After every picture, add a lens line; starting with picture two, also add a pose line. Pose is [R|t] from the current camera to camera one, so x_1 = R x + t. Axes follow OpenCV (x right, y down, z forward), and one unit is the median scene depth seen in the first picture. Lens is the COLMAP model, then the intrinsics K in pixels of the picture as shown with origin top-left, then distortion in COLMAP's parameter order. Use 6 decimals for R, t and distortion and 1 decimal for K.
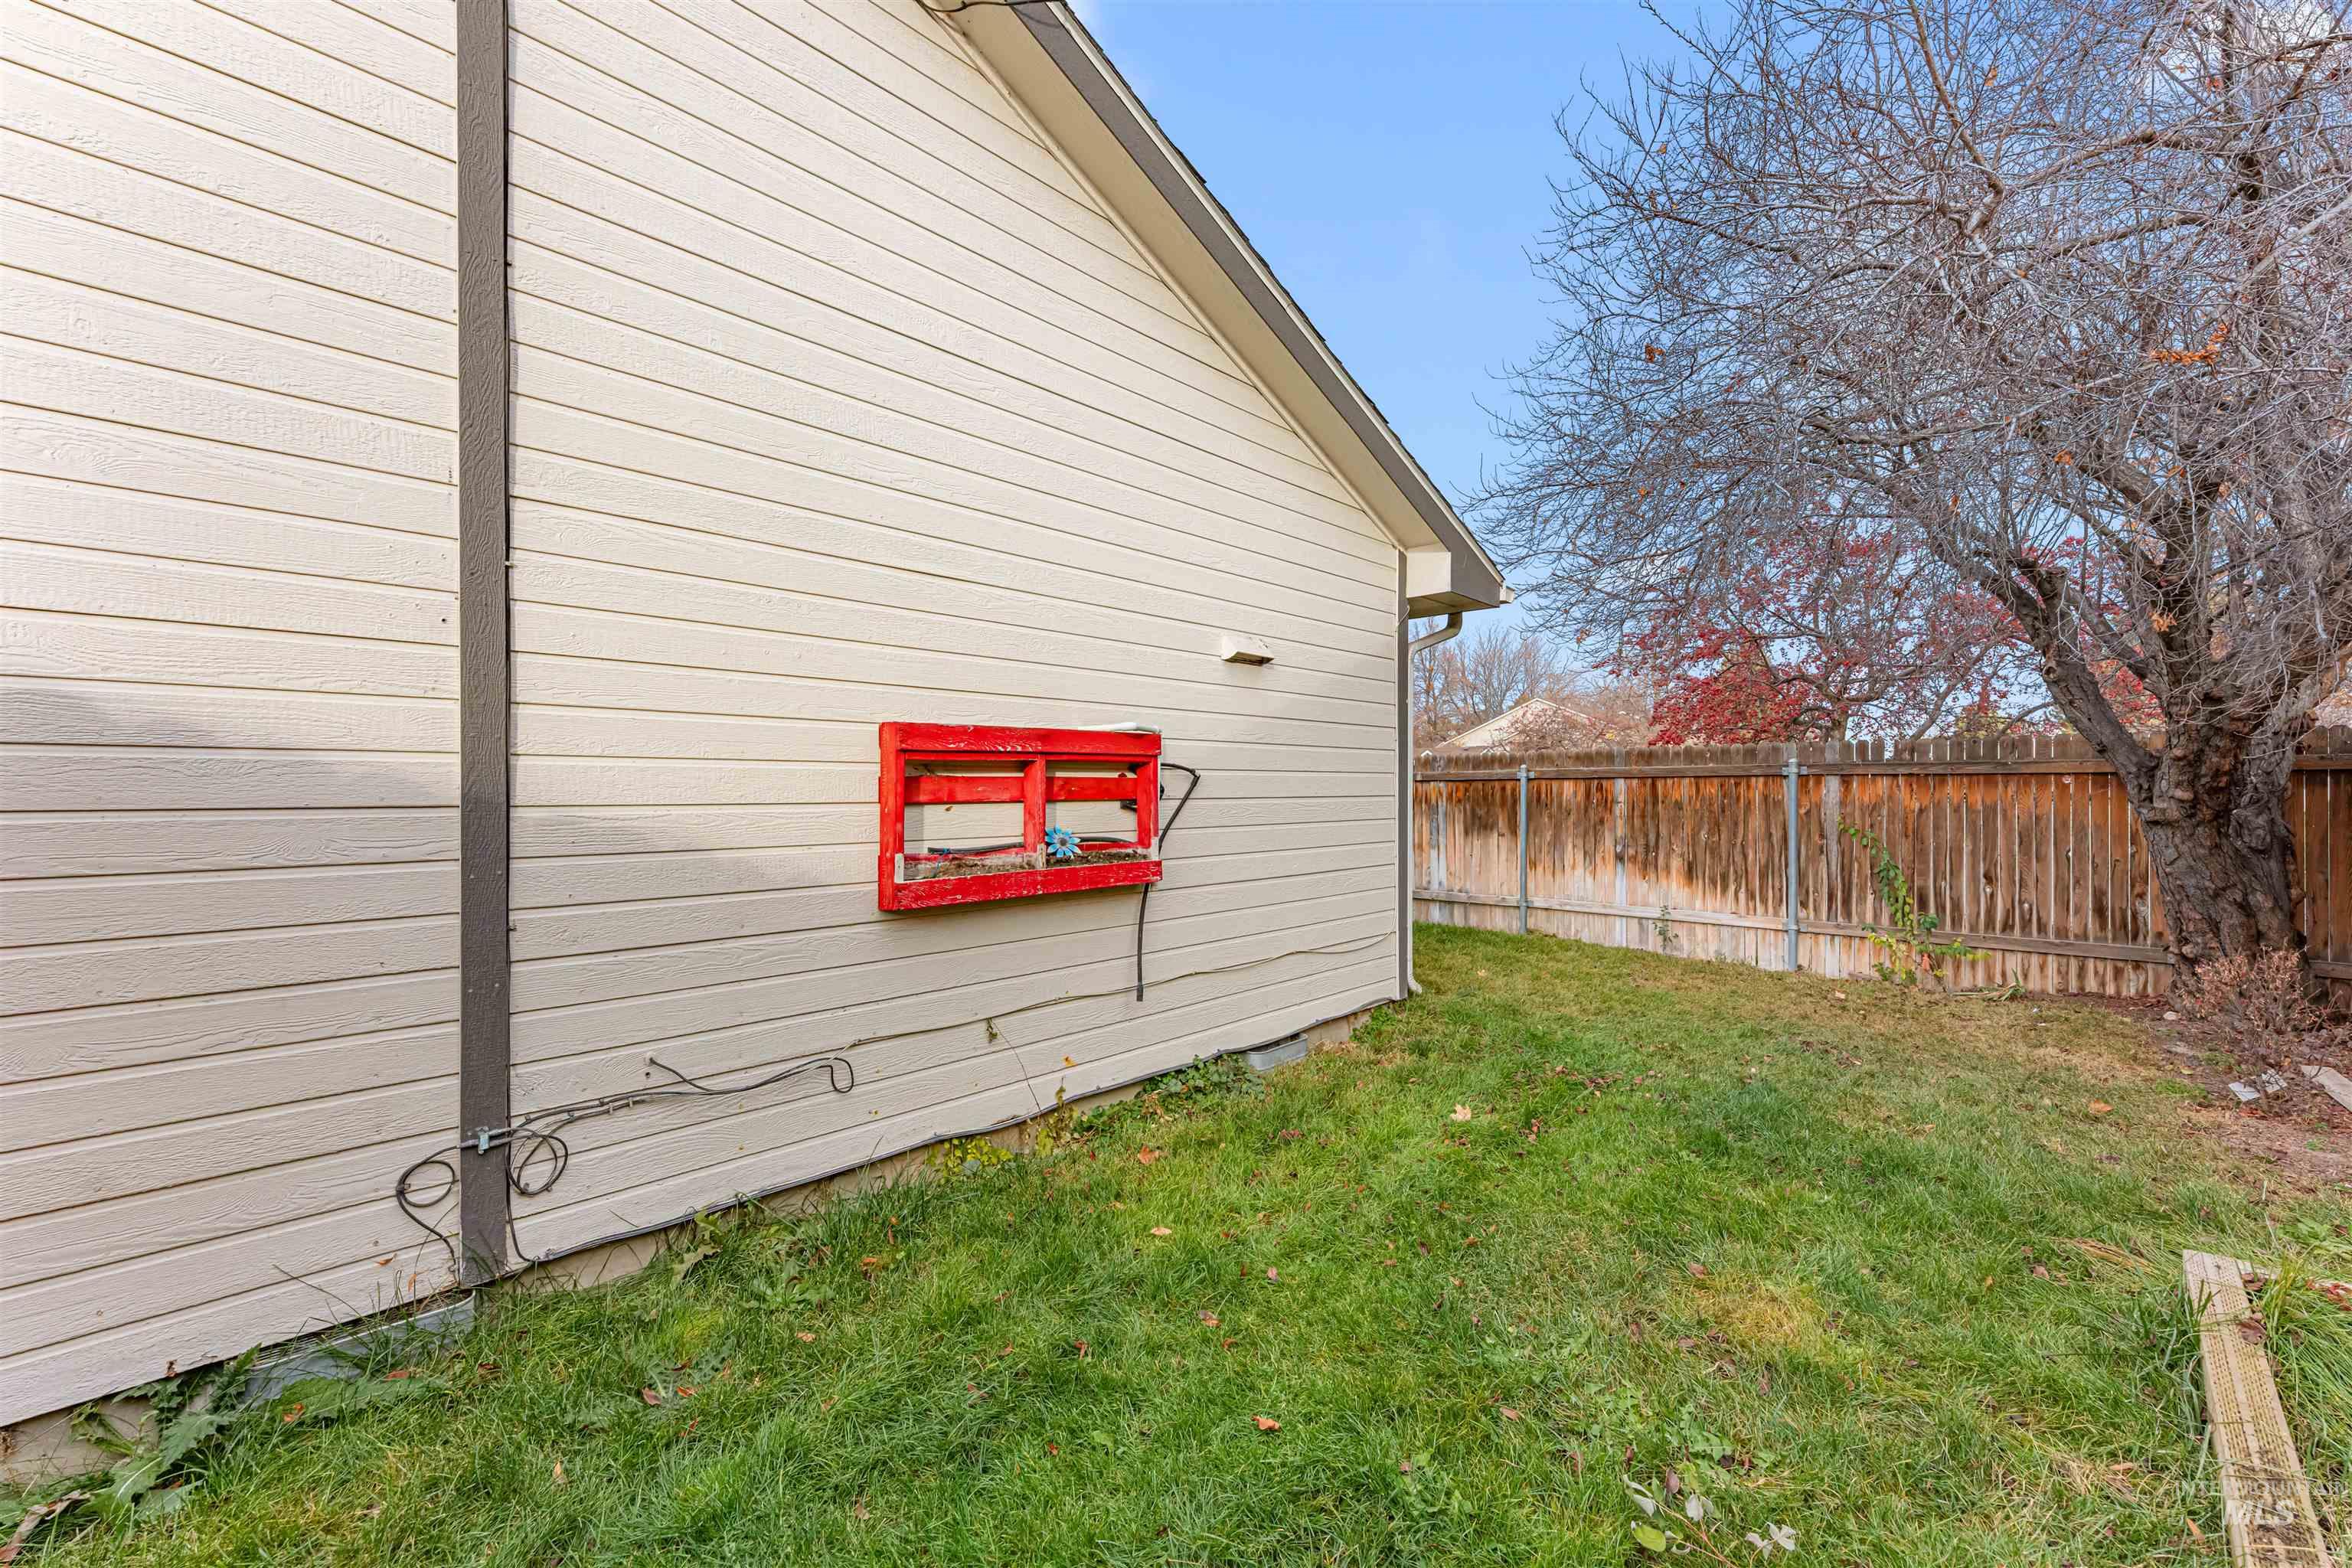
lens RADIAL K [[964.2, 0, 1161.9], [0, 964.2, 786.3], [0, 0, 1]] dist [0.000819, -0.000703]
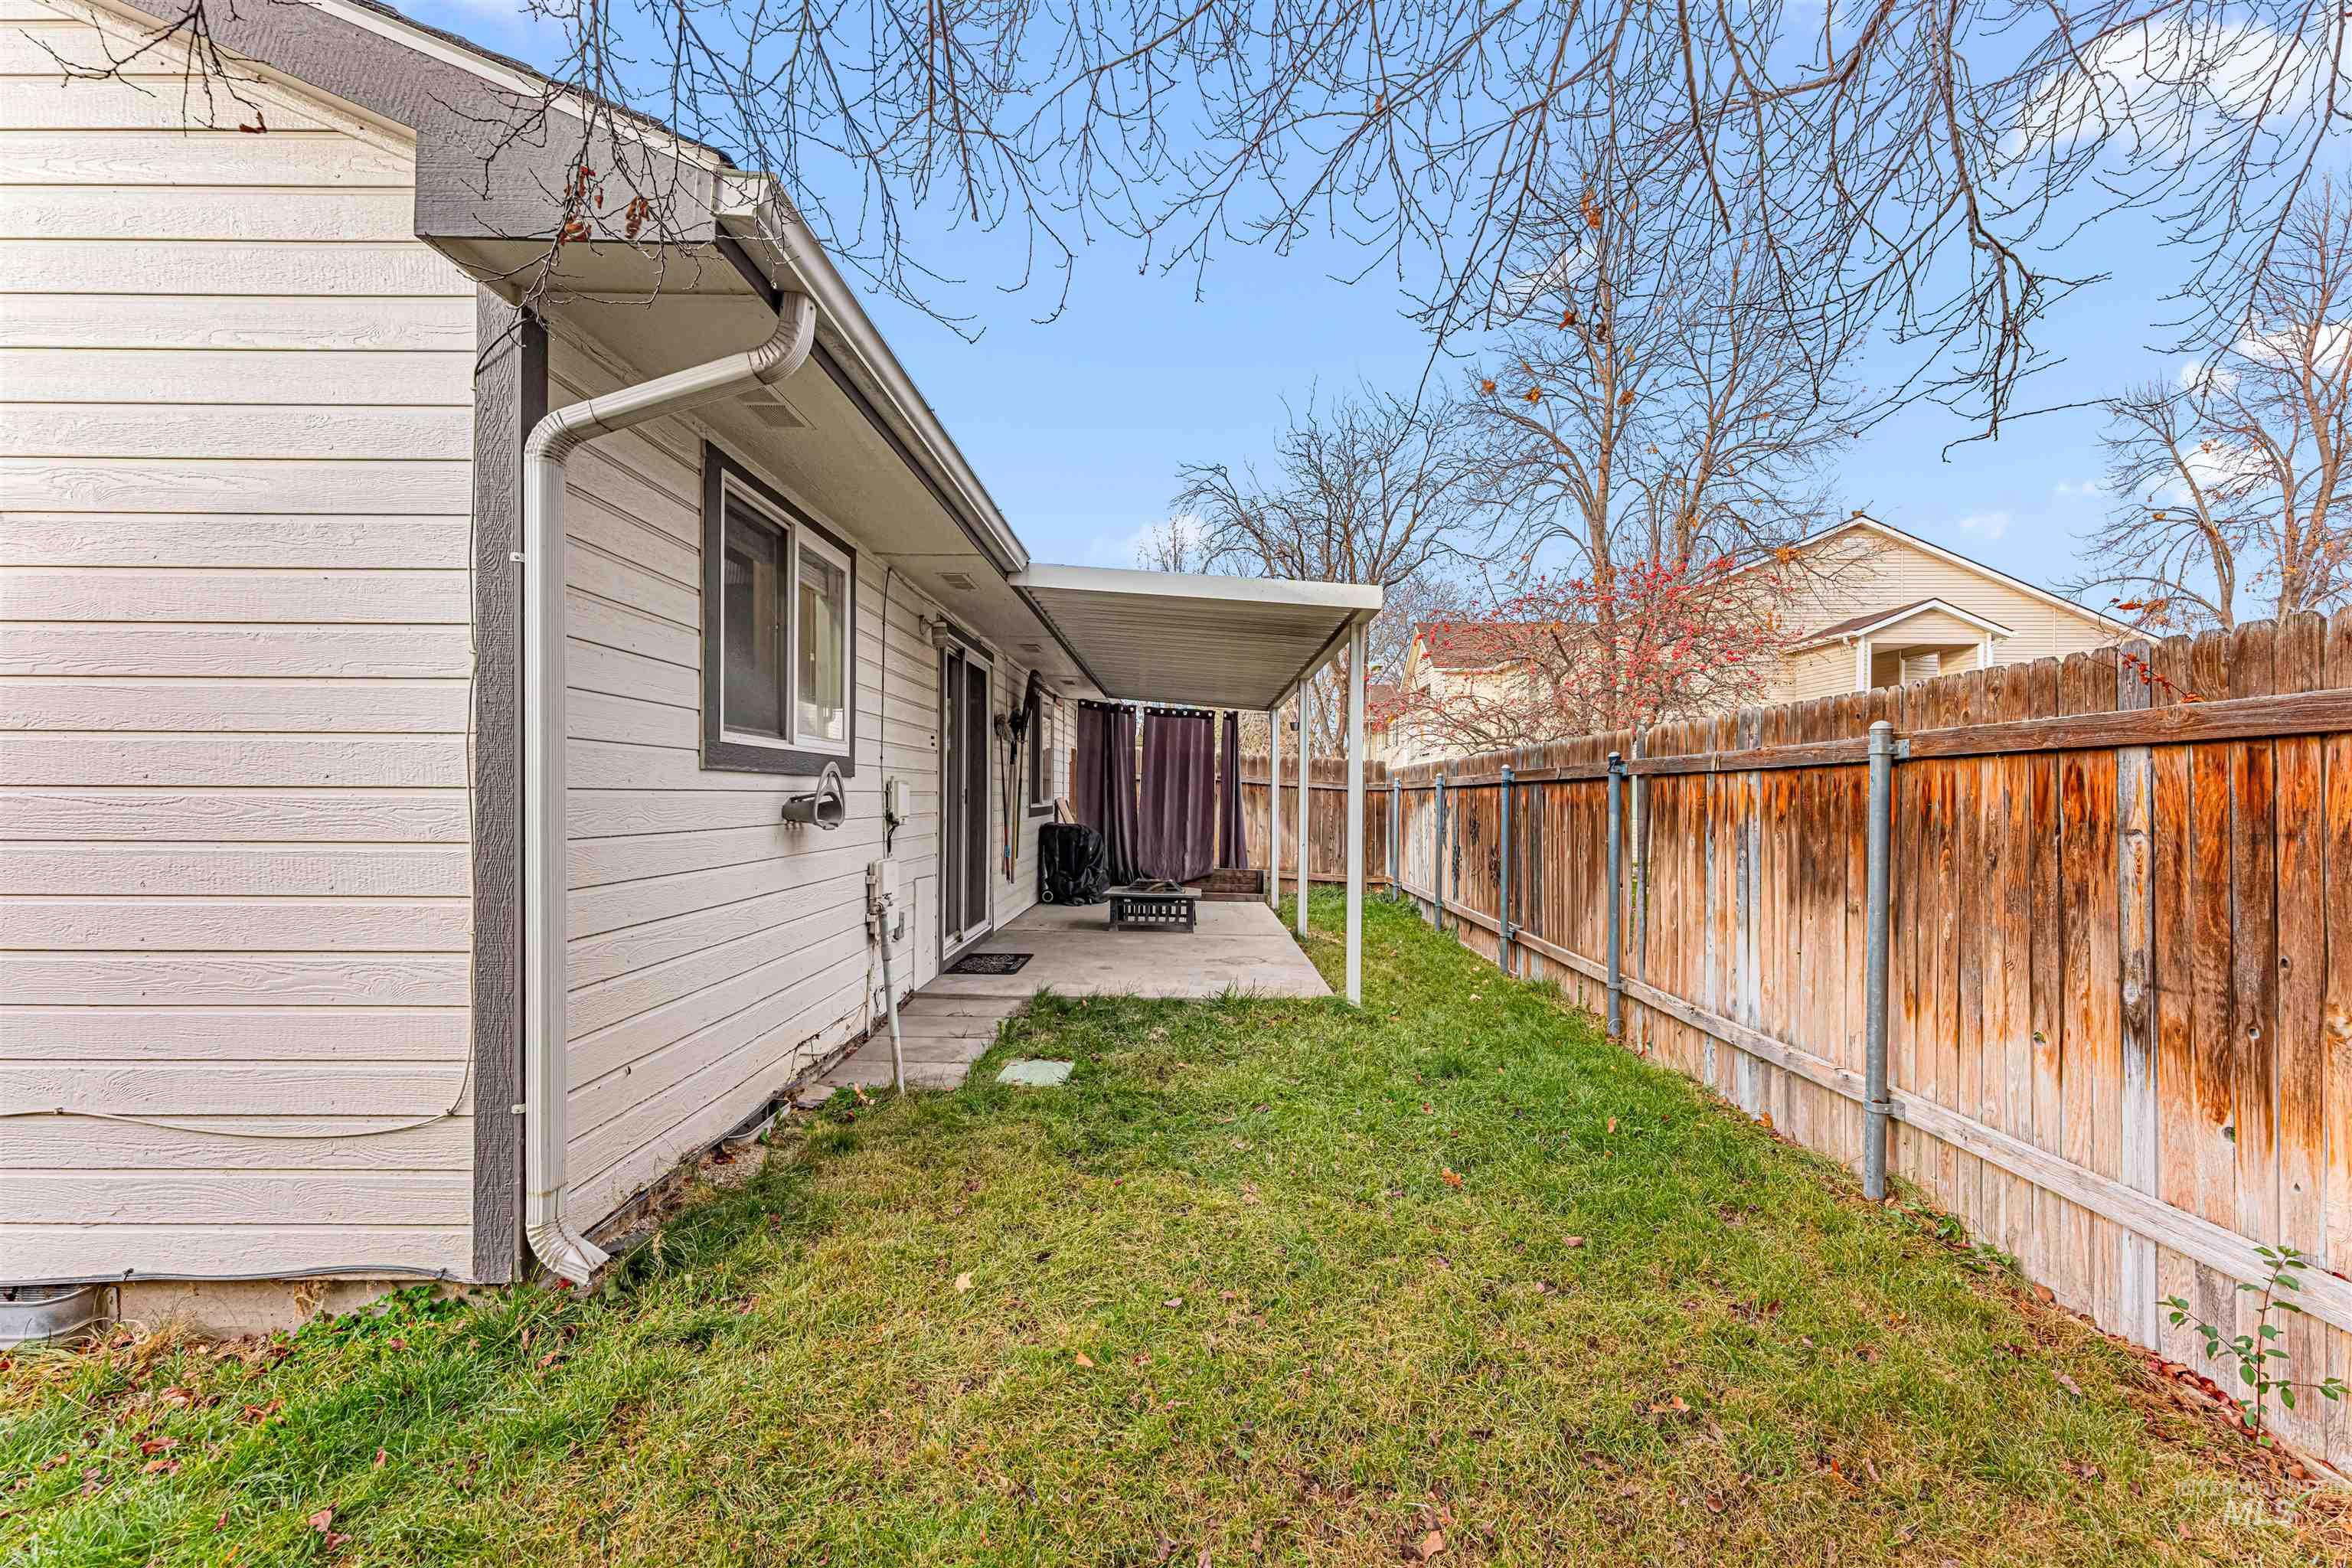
lens RADIAL K [[964.2, 0, 1193.6], [0, 964.2, 796.3], [0, 0, 1]] dist [0.000819, -0.000703]
pose [[0.695044, 0.005453, -0.718946, 0.934997], [-0.005611, 0.999982, 0.002161, 0.013883], [0.718945, 0.002532, 0.695062, 1.157703]]
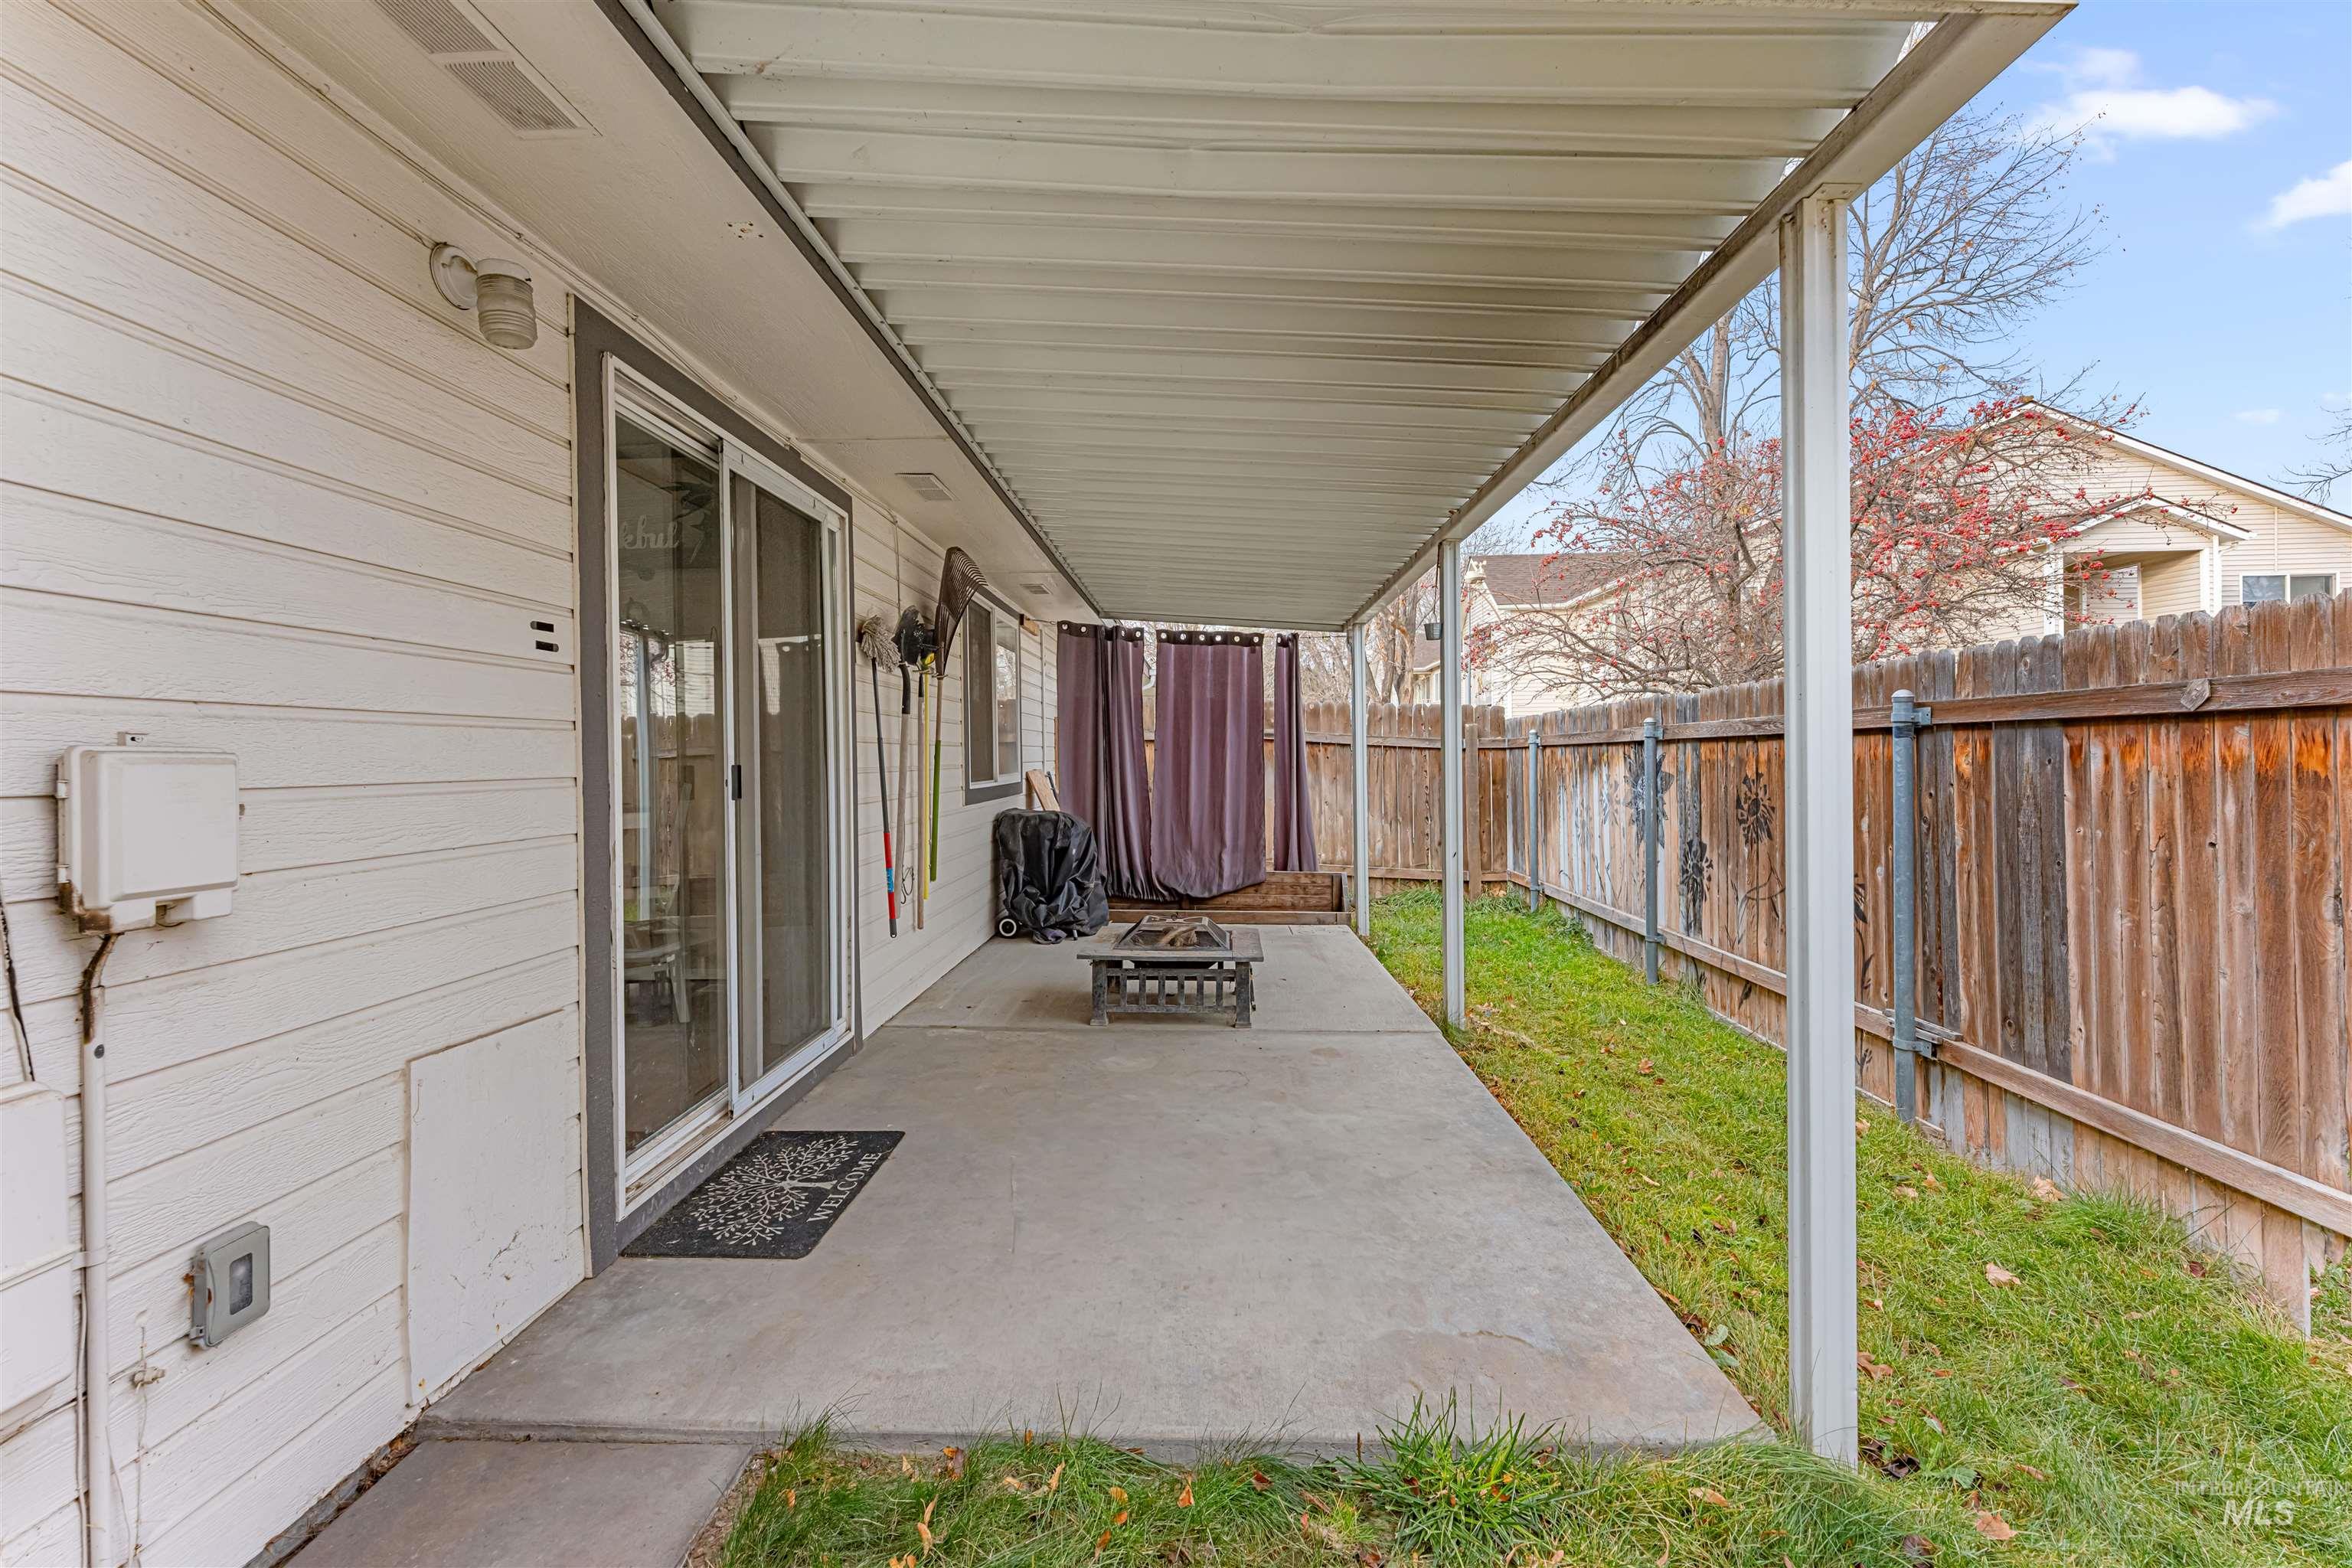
lens RADIAL K [[964.2, 0, 1192.6], [0, 964.2, 760.9], [0, 0, 1]] dist [0.000819, -0.000703]
pose [[0.675691, -0.006199, -0.737159, 0.296935], [0.014488, 0.999883, 0.004871, 0.006082], [0.737043, -0.013972, 0.675702, 1.737235]]
